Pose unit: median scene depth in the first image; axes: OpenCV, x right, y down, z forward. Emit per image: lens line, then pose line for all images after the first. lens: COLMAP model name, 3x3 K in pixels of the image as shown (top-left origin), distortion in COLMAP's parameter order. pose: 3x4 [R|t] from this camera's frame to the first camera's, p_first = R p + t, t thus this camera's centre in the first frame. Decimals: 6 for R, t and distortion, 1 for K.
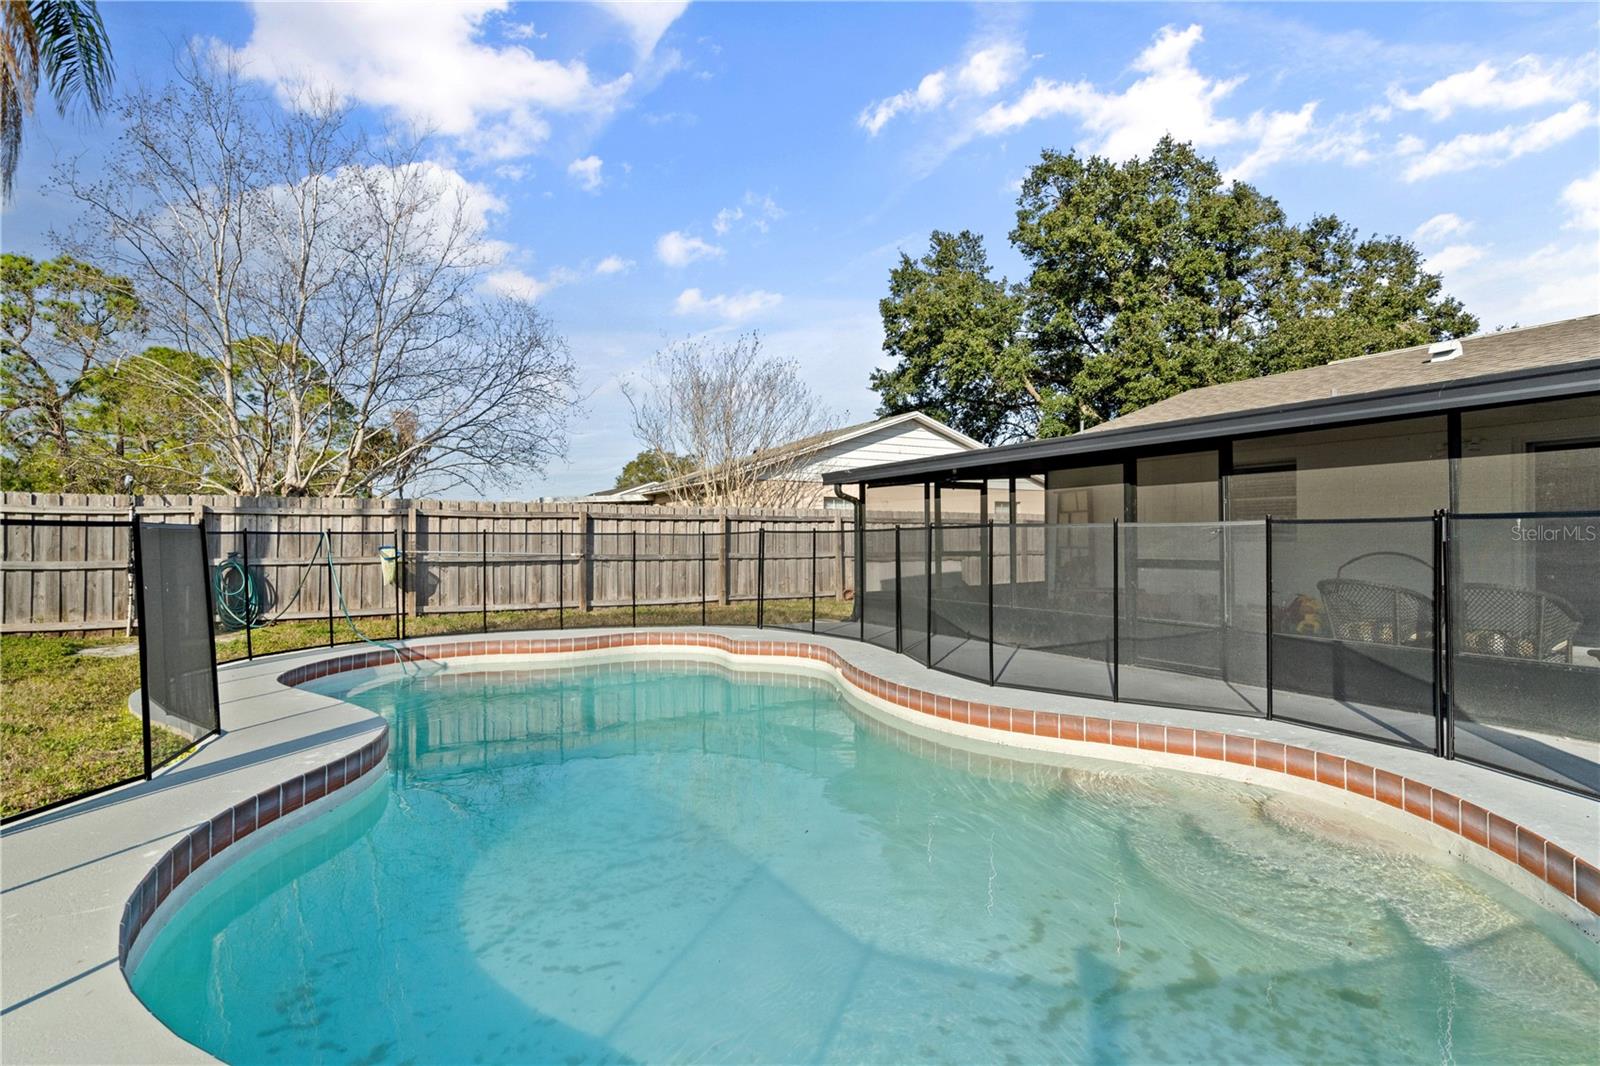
lens RADIAL K [[766.9, 0, 802.5], [0, 766.9, 546.1], [0, 0, 1]] dist [0.005189, -0.000090]
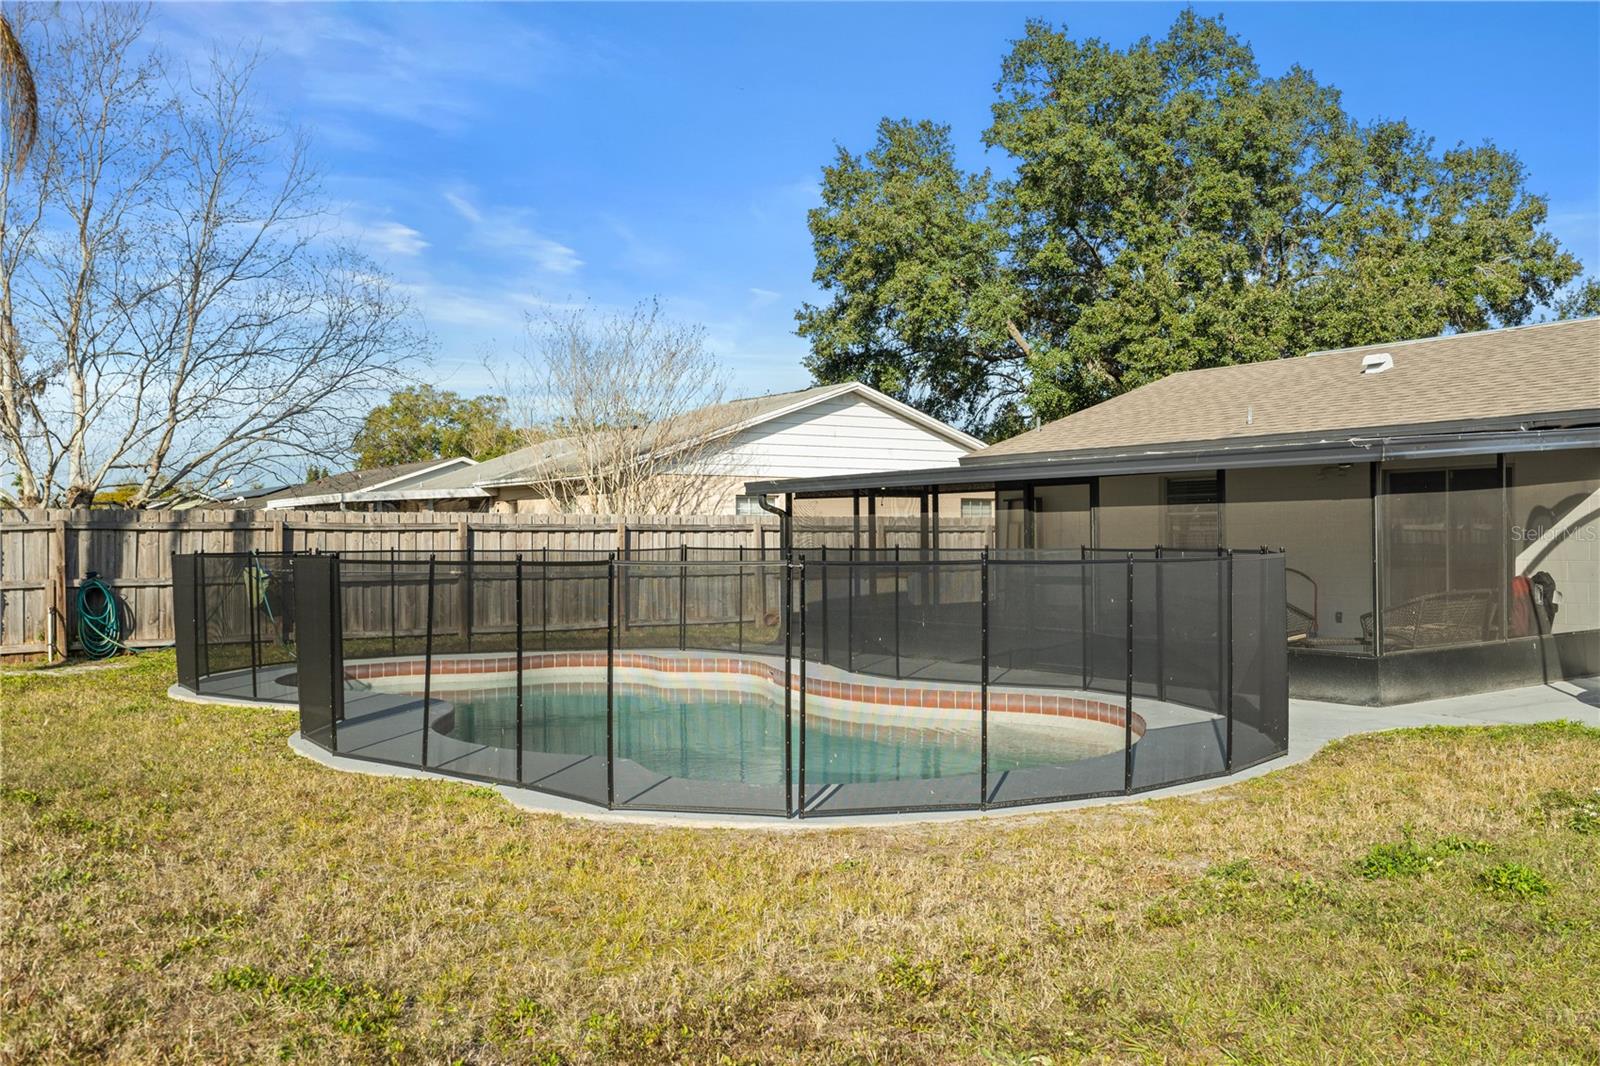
lens RADIAL K [[1402.1, 0, 798.1], [0, 1402.1, 533.3], [0, 0, 1]] dist [0.016520, 0.004660]
pose [[0.995820, -0.001706, 0.091324, -0.035065], [0.002909, 0.999911, -0.013038, -0.006876], [-0.091293, 0.013249, 0.995736, -0.364754]]
